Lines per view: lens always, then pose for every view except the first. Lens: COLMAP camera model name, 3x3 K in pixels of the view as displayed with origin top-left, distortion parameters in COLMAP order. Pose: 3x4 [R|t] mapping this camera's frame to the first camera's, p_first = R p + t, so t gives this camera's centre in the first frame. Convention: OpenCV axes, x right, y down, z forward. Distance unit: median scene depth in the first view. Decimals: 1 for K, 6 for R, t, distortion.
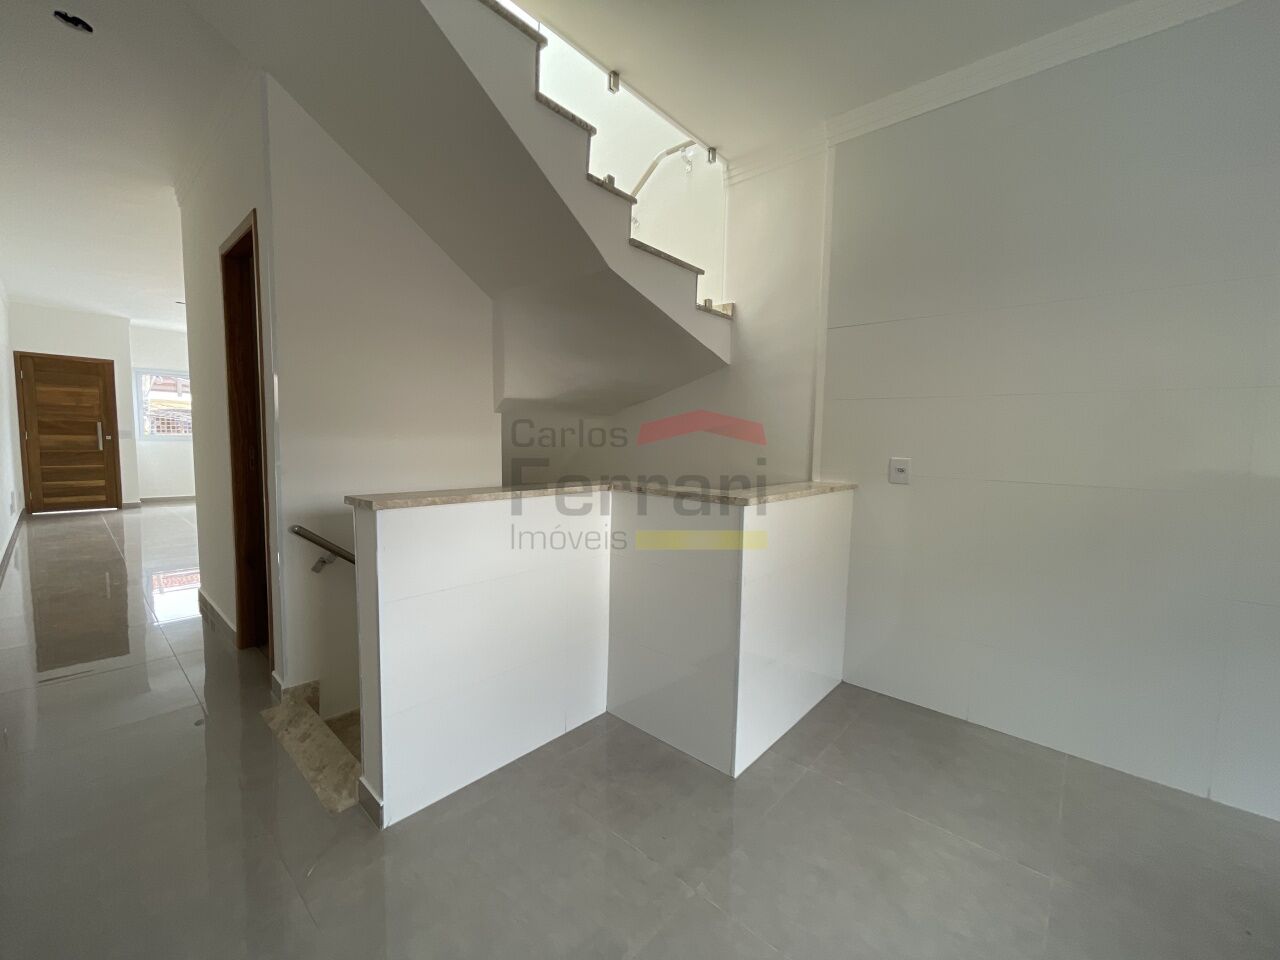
lens RADIAL K [[516.6, 0, 644.4], [0, 516.6, 479.5], [0, 0, 1]] dist [-0.001974, -0.000250]
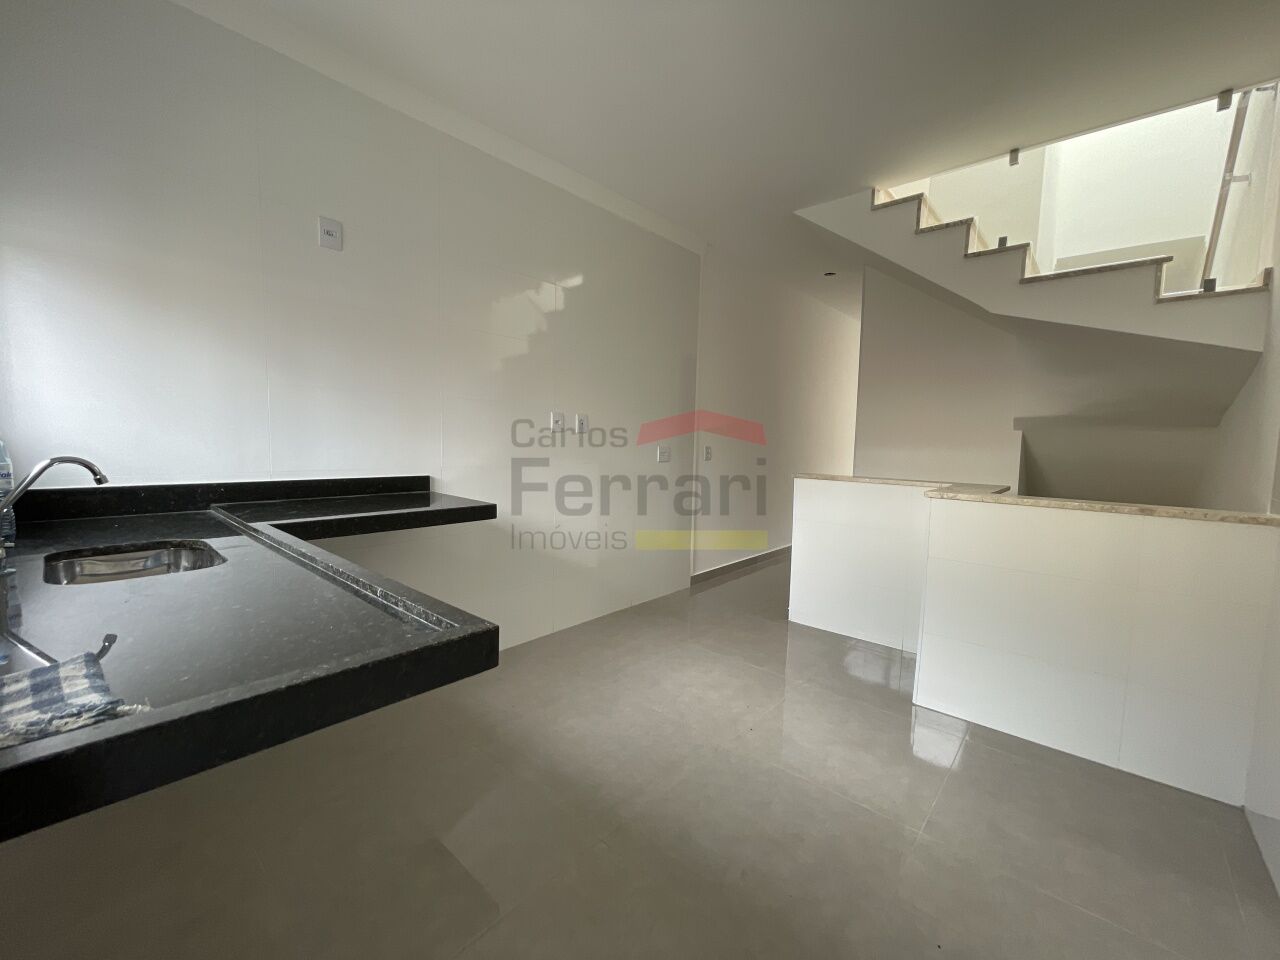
lens RADIAL K [[516.6, 0, 644.4], [0, 516.6, 479.5], [0, 0, 1]] dist [-0.001974, -0.000250]
pose [[0.004454, 0.063312, -0.997984, 0.894521], [-0.079397, 0.994865, 0.062759, -0.021643], [0.996833, 0.078958, 0.009458, 0.141902]]
